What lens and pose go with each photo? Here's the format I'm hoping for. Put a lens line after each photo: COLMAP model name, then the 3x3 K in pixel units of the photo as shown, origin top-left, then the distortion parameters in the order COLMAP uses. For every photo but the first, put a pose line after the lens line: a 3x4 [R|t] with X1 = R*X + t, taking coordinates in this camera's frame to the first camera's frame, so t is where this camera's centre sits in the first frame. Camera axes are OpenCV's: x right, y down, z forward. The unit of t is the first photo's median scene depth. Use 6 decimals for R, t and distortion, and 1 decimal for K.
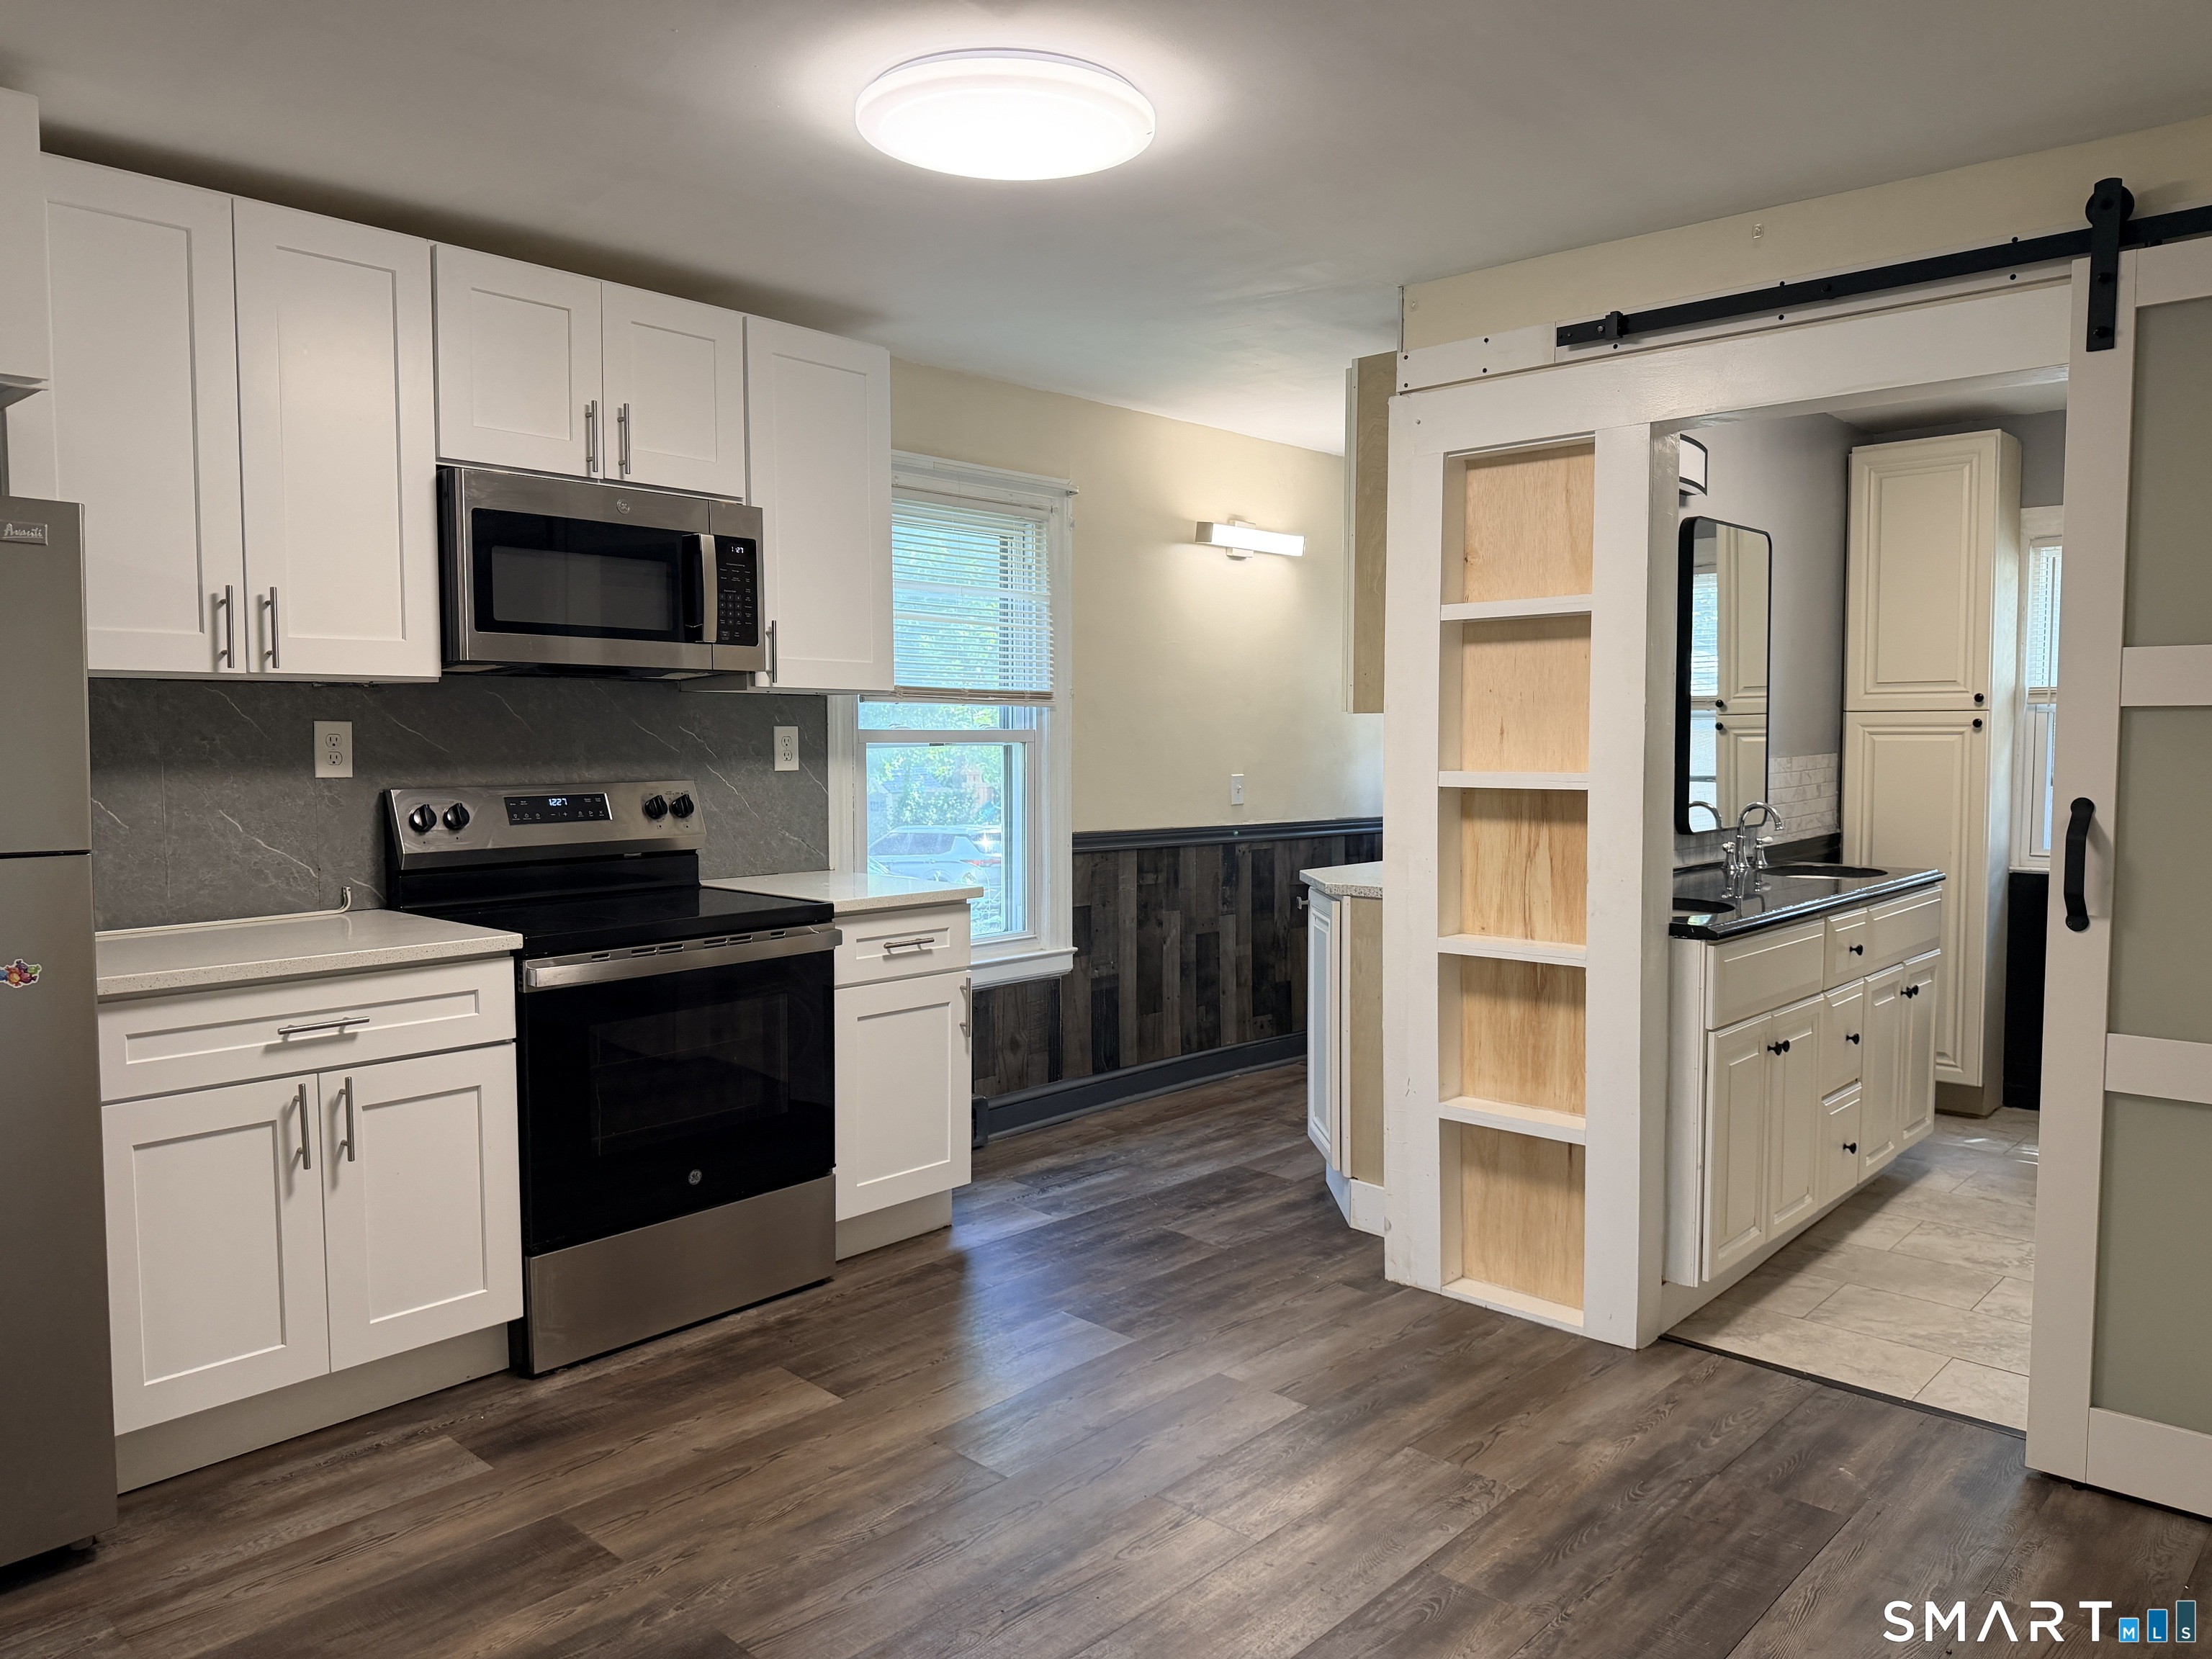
lens RADIAL K [[1548.5, 0, 1109.2], [0, 1548.5, 838.8], [0, 0, 1]] dist [0.096038, -0.121306]
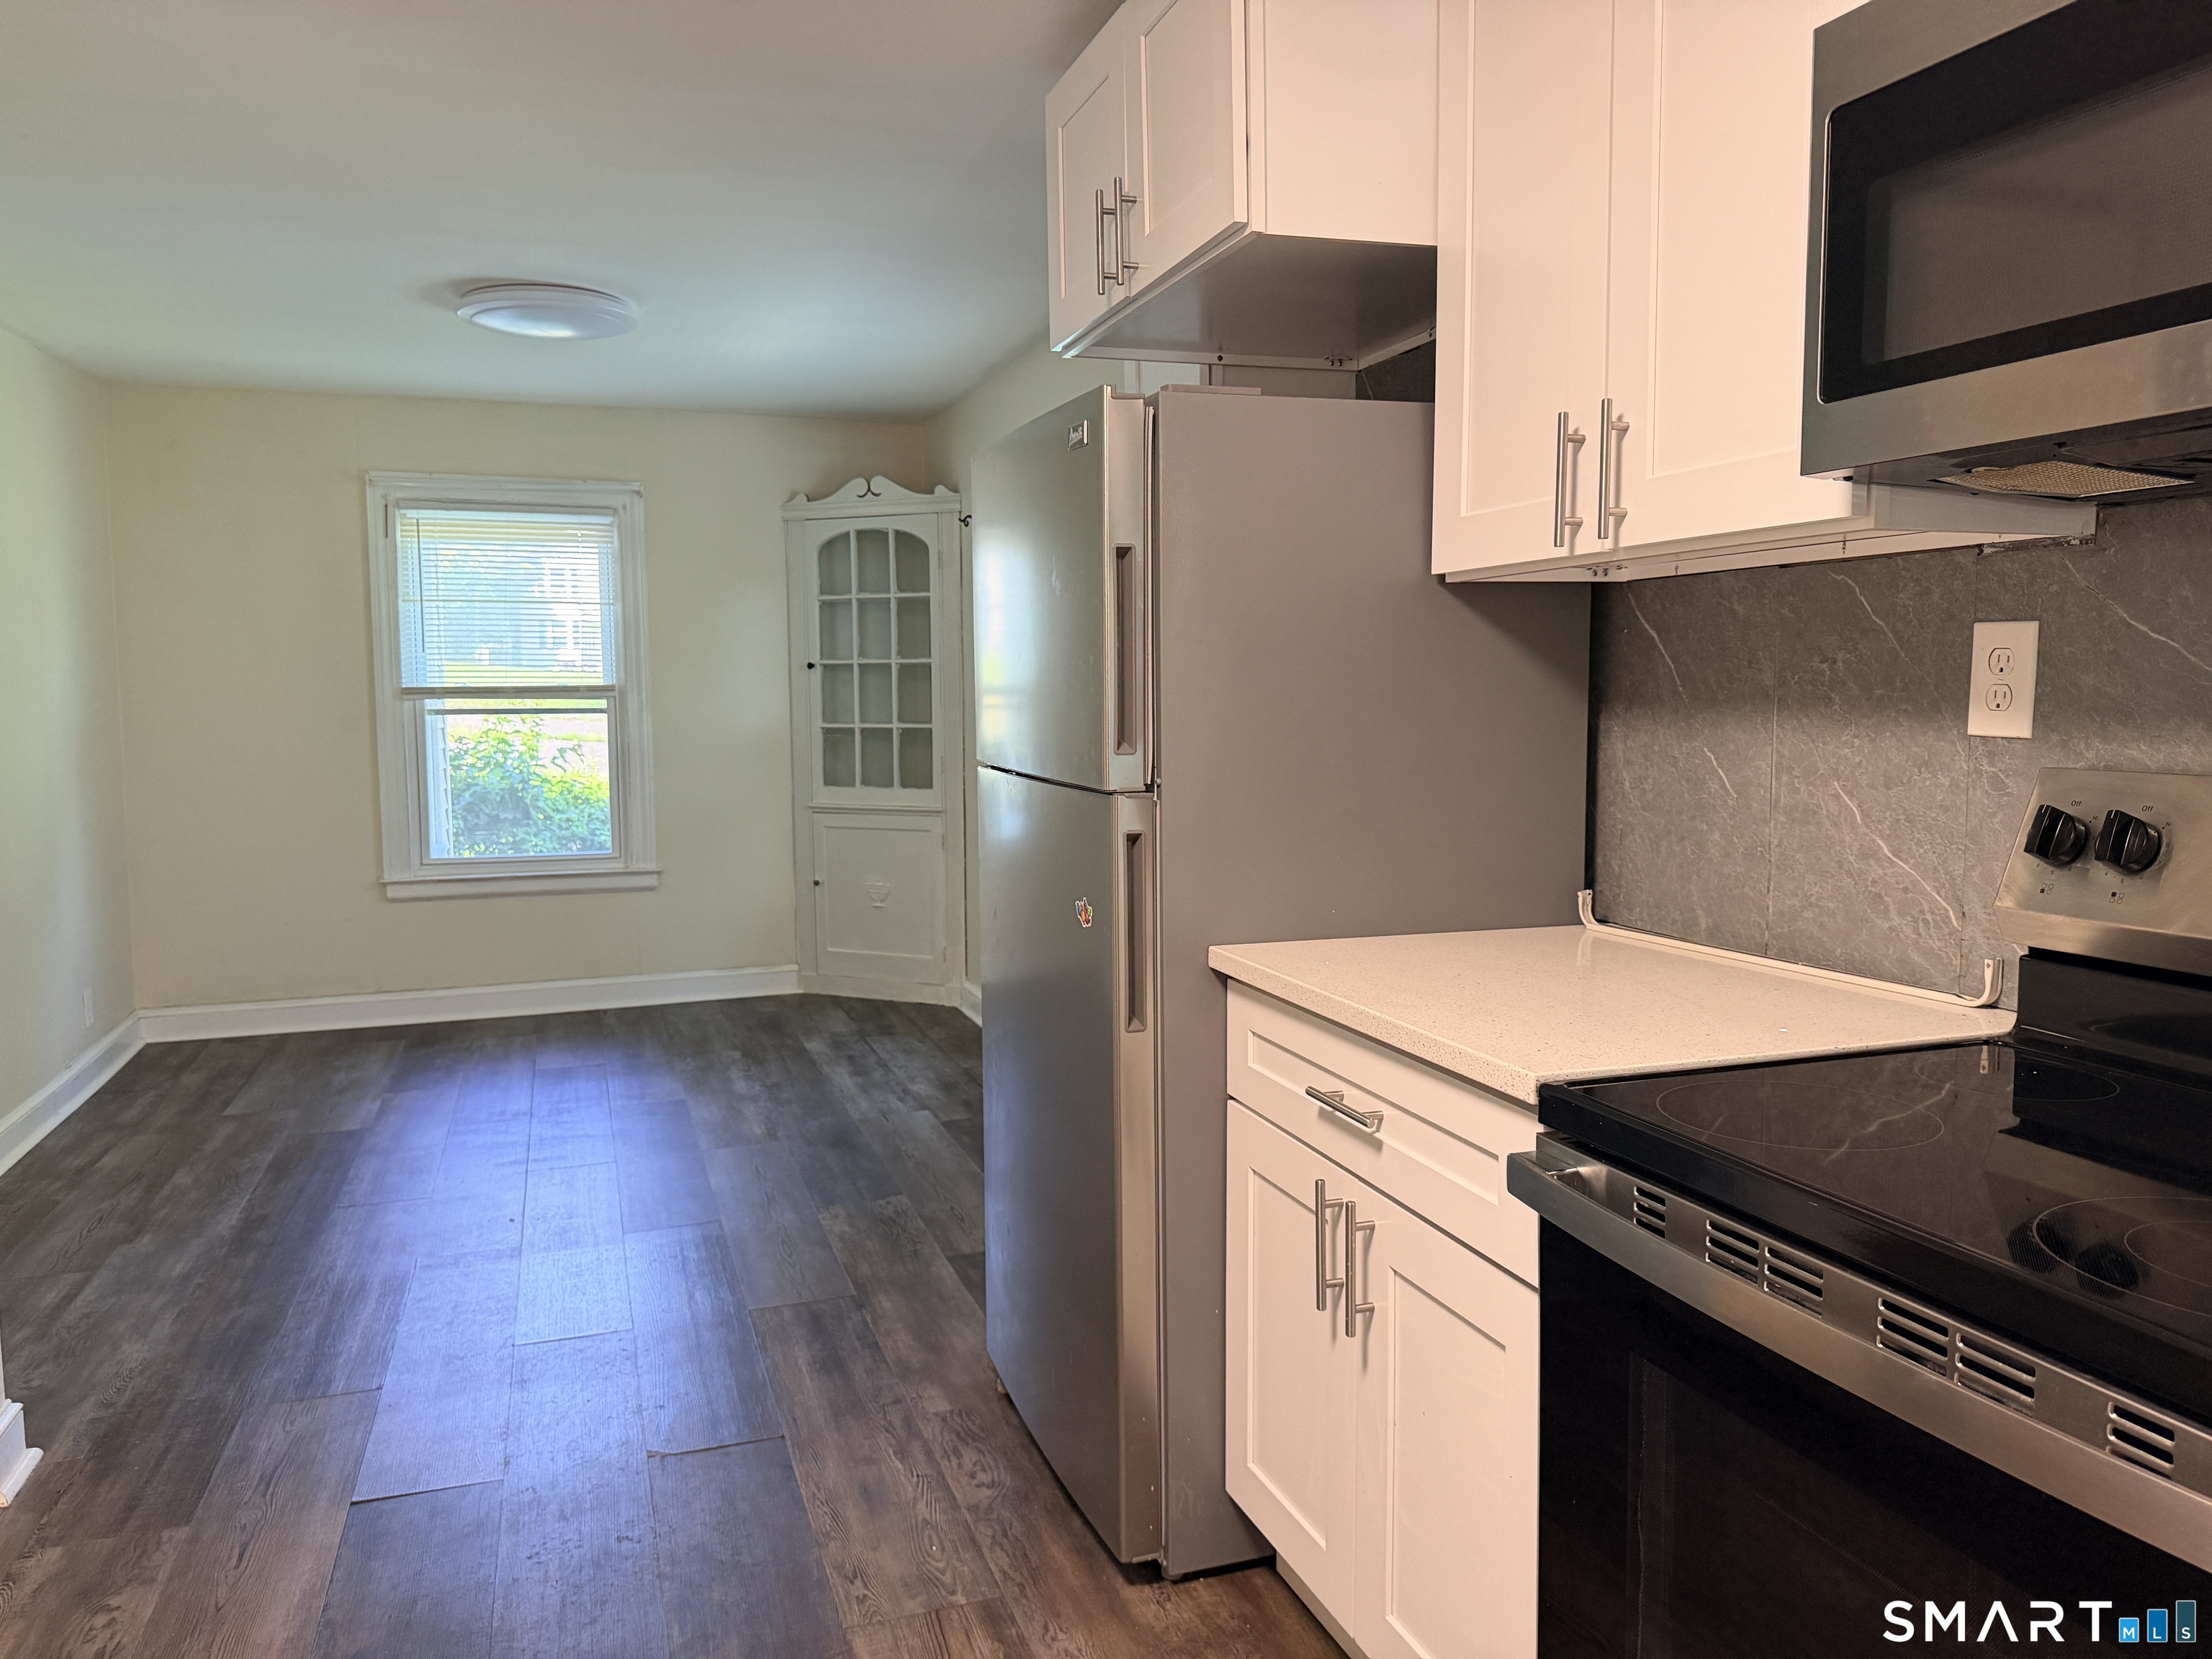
lens RADIAL K [[1535.3, 0, 1130.1], [0, 1535.3, 848.7], [0, 0, 1]] dist [0.087742, -0.220289]
pose [[-0.469944, 0.093237, -0.877758, 0.063187], [-0.058204, 0.988968, 0.136212, -0.052850], [0.880775, 0.115102, -0.459333, 0.962657]]
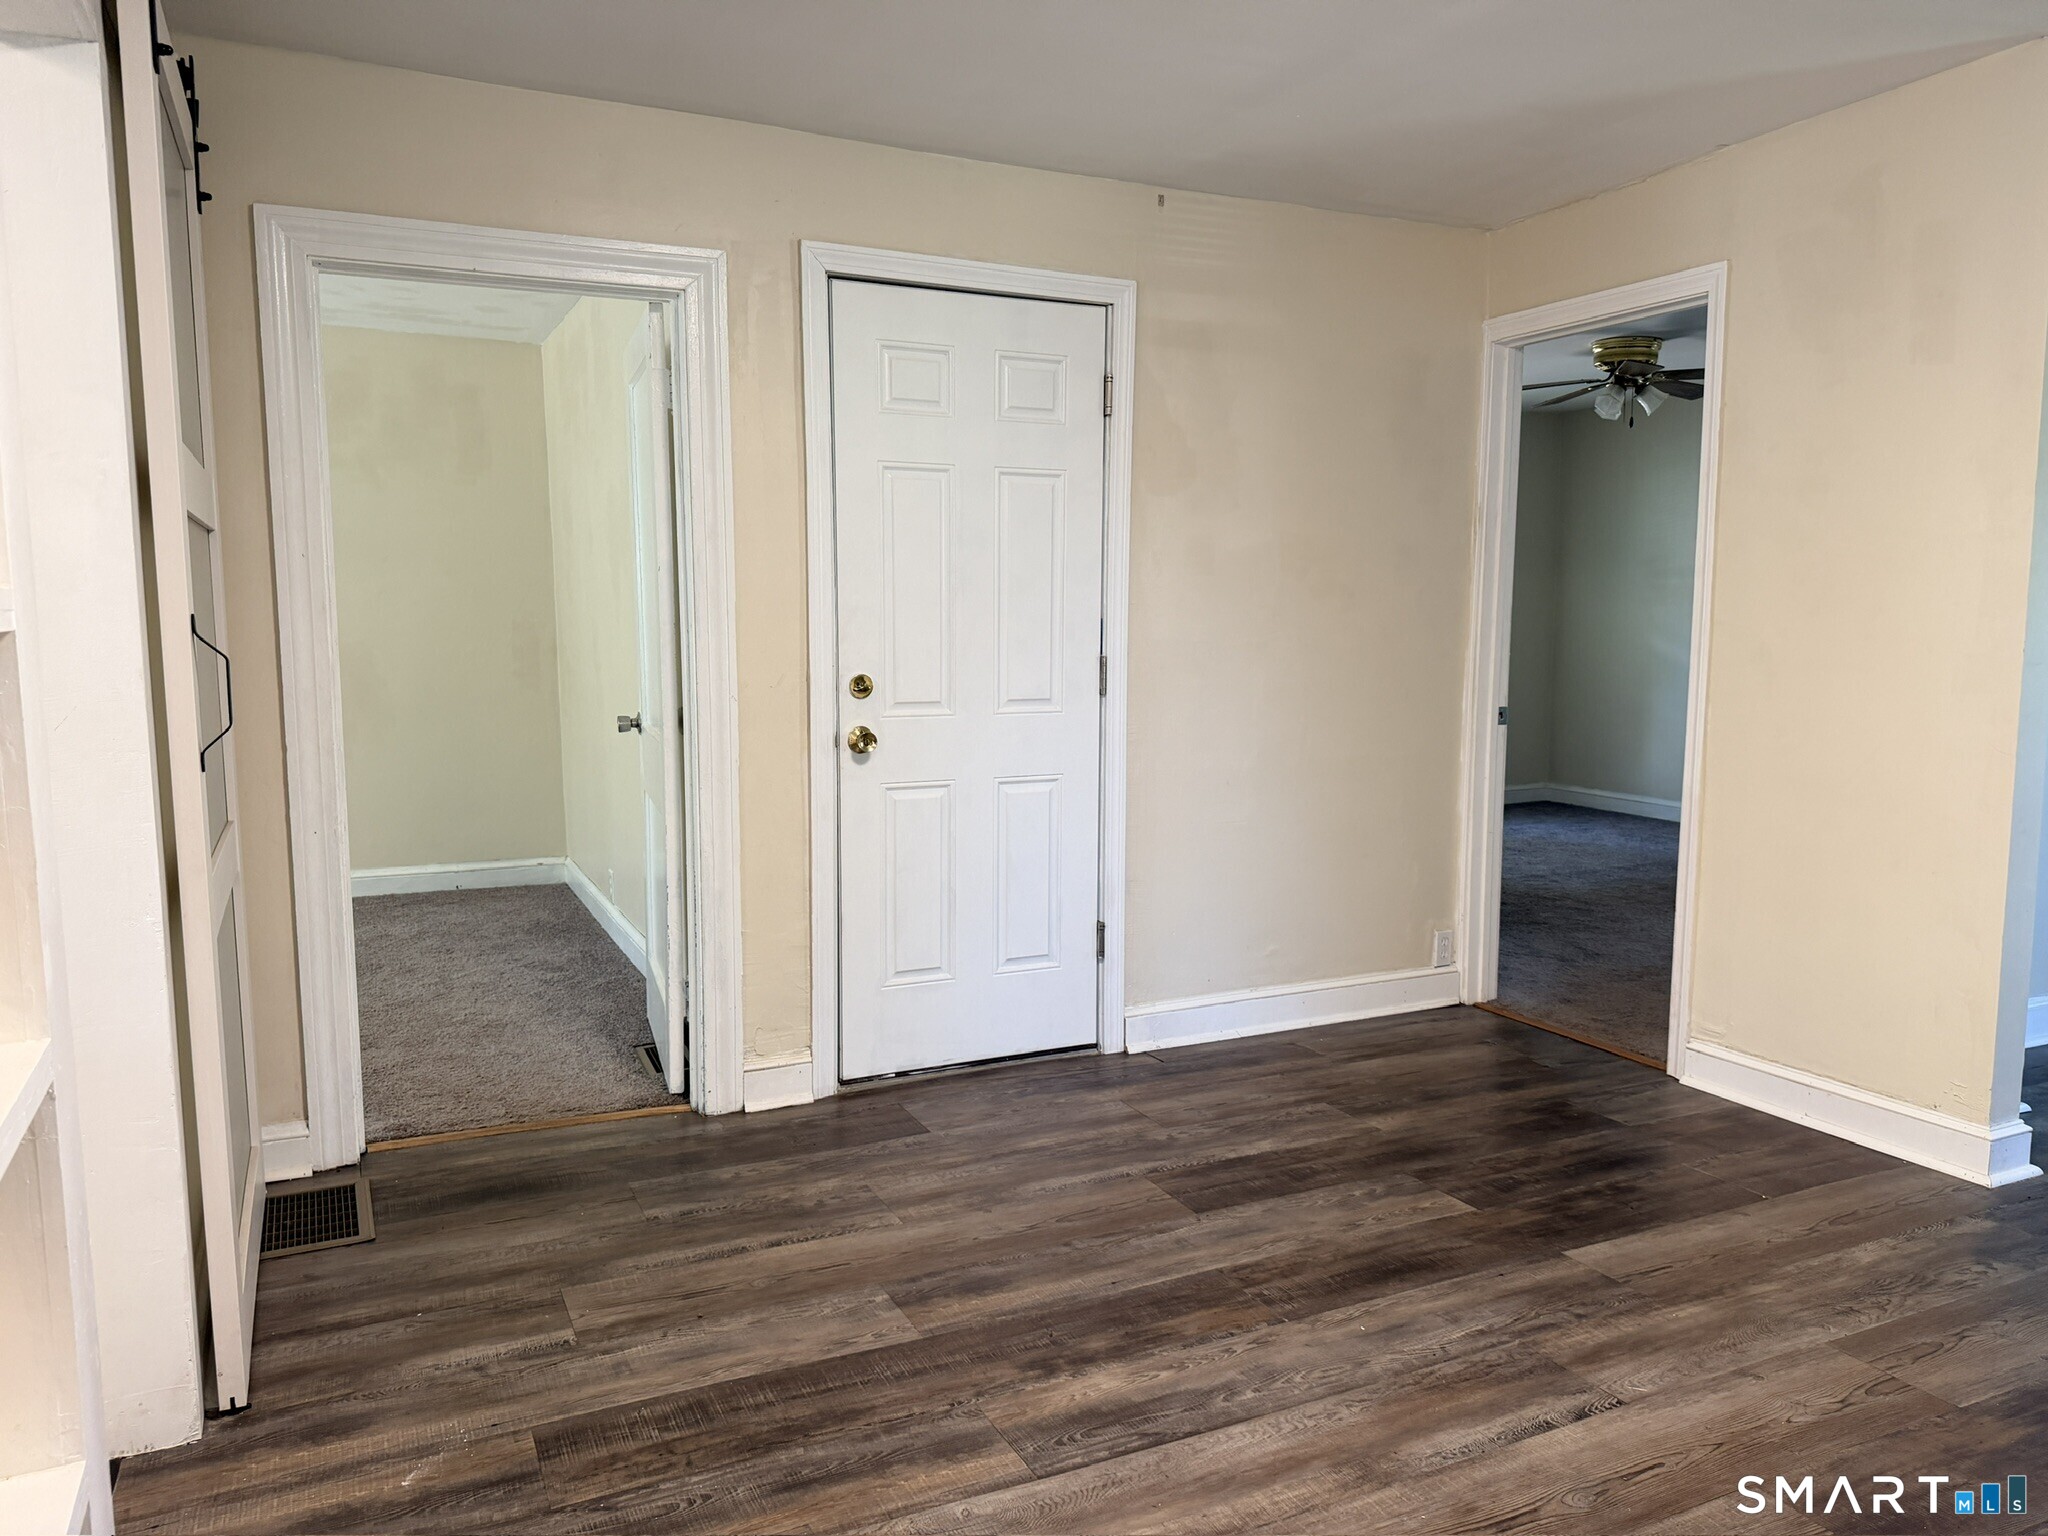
lens RADIAL K [[1452.7, 0, 1022.8], [0, 1452.7, 774.7], [0, 0, 1]] dist [0.205138, -0.389284]
pose [[-0.929031, -0.041340, 0.367685, -0.061657], [0.026859, 0.983582, 0.178454, -0.055807], [-0.369025, 0.175665, -0.912668, 1.217679]]
